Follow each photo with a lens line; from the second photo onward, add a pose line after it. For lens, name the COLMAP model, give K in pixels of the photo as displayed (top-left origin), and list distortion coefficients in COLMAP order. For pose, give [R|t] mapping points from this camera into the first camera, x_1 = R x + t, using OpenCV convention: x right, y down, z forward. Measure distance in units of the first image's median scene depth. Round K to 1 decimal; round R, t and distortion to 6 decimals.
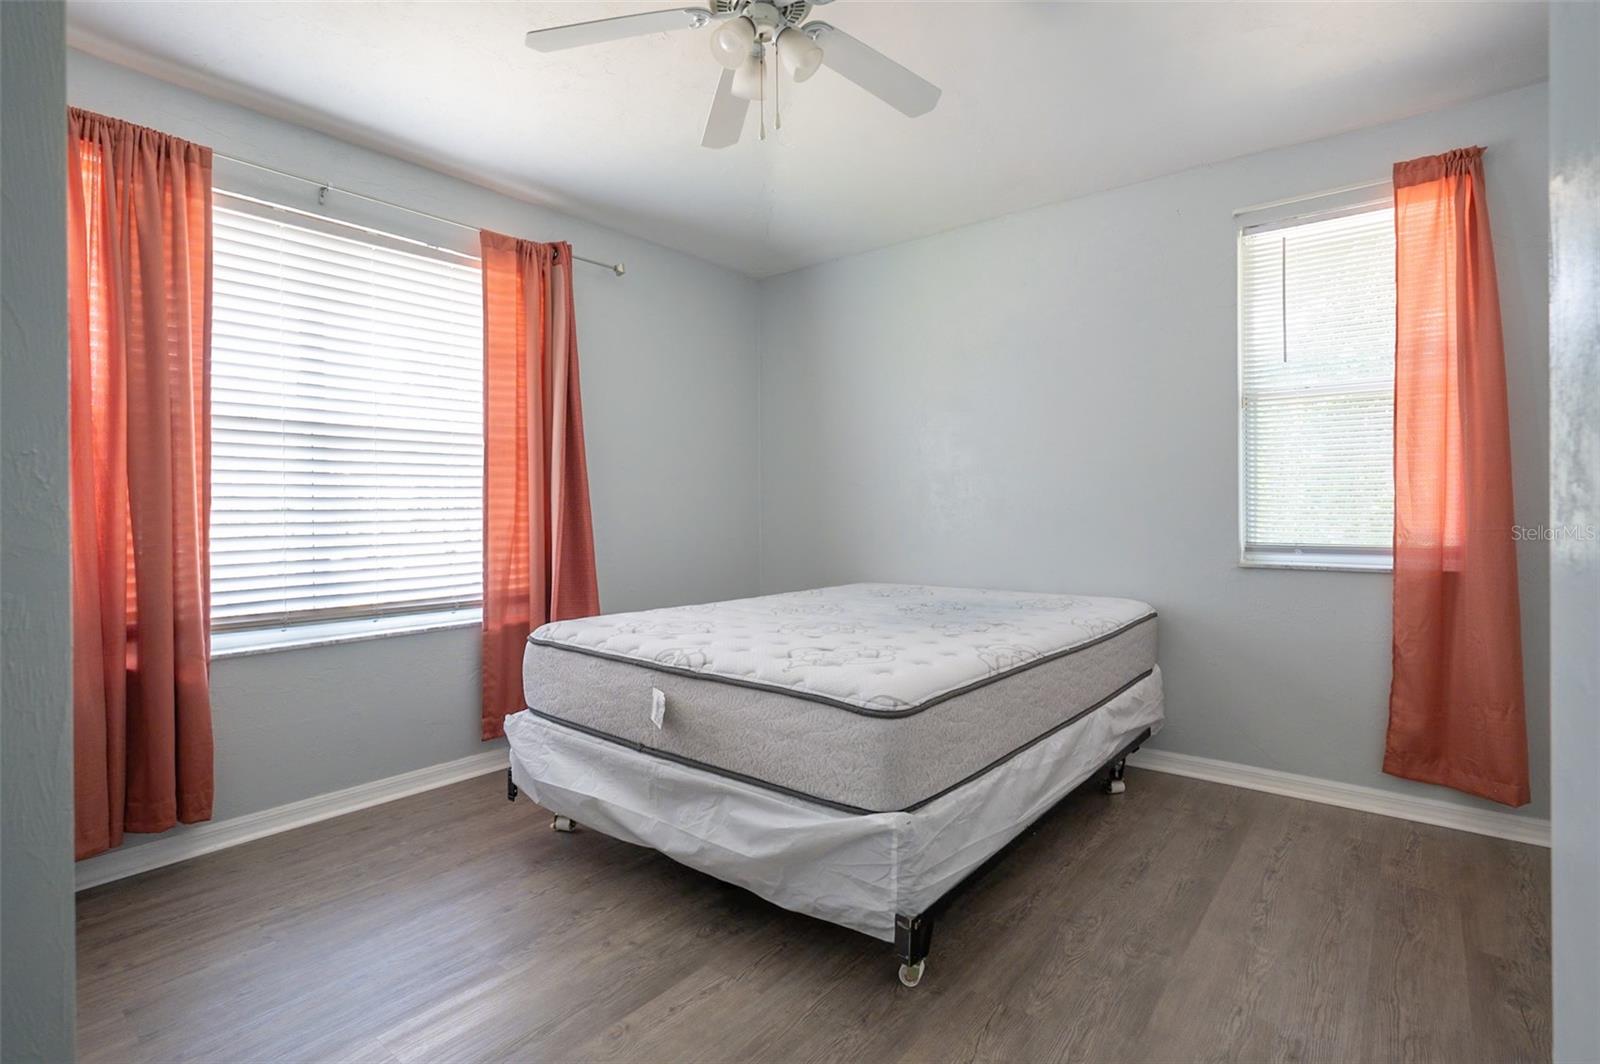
lens RADIAL K [[773.2, 0, 799.6], [0, 773.2, 505.0], [0, 0, 1]] dist [0.002255, 0.000163]
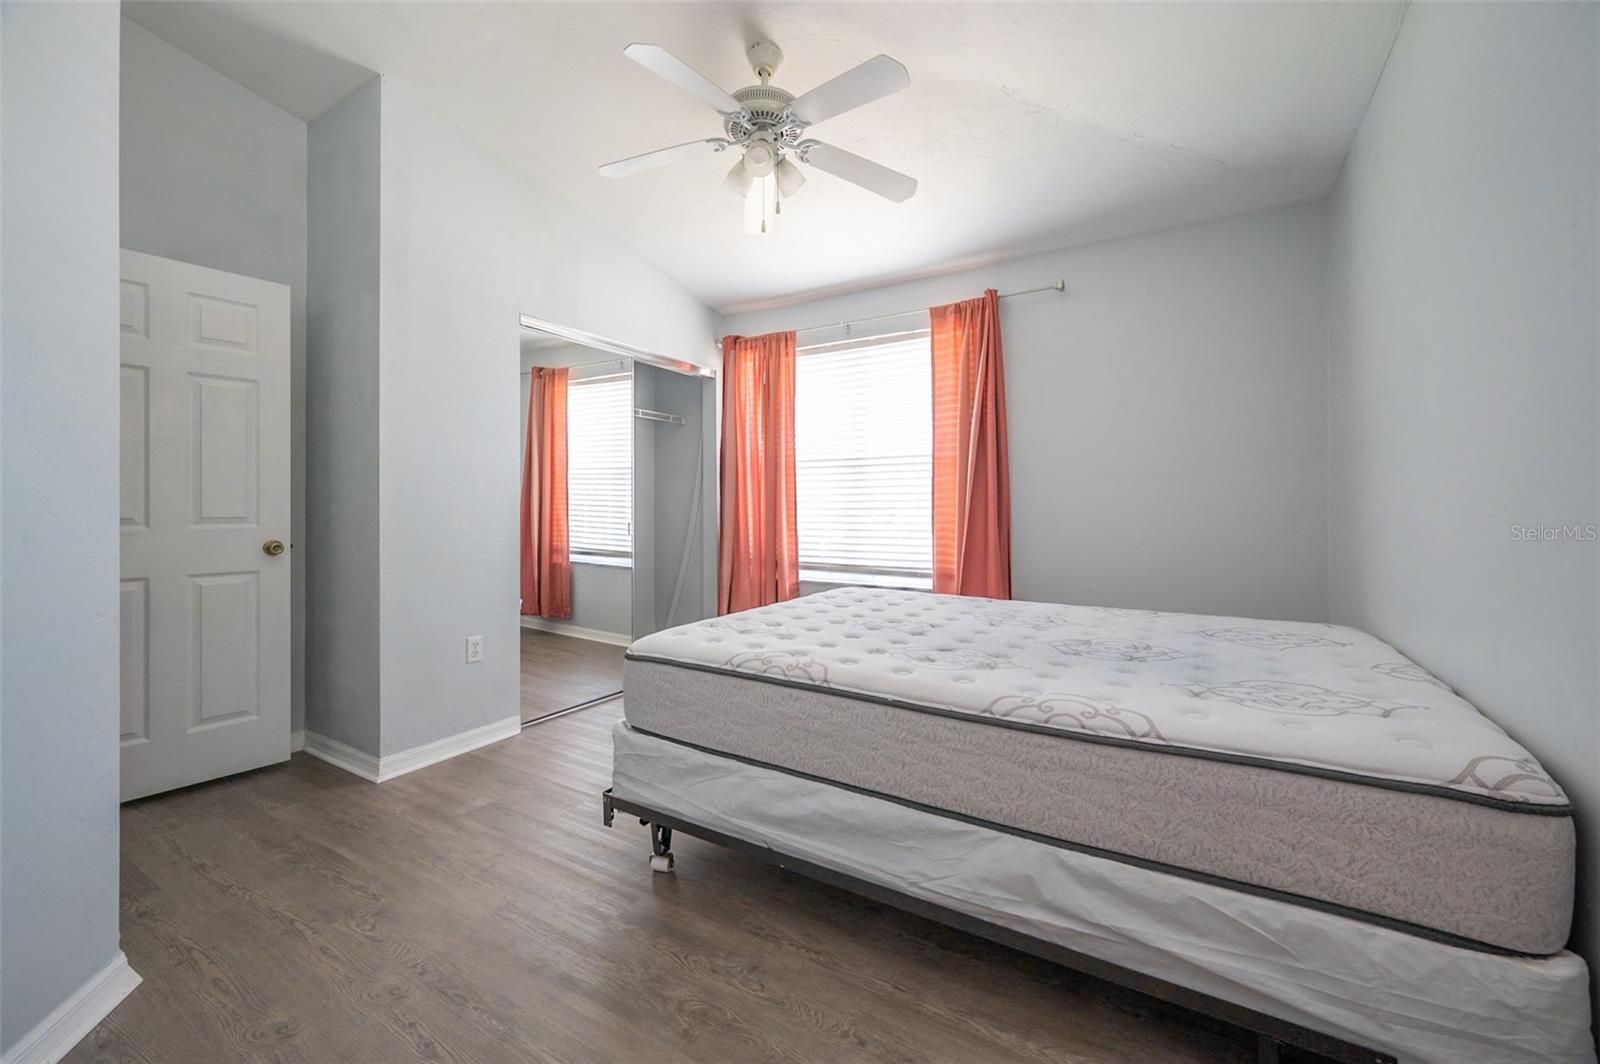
lens RADIAL K [[643.8, 0, 806.1], [0, 643.8, 504.0], [0, 0, 1]] dist [0.000283, -0.000299]
pose [[0.131251, 0.000823, -0.991349, 0.815979], [0.002889, 0.999995, 0.001213, -0.004513], [0.991345, -0.003023, 0.131248, 0.712092]]
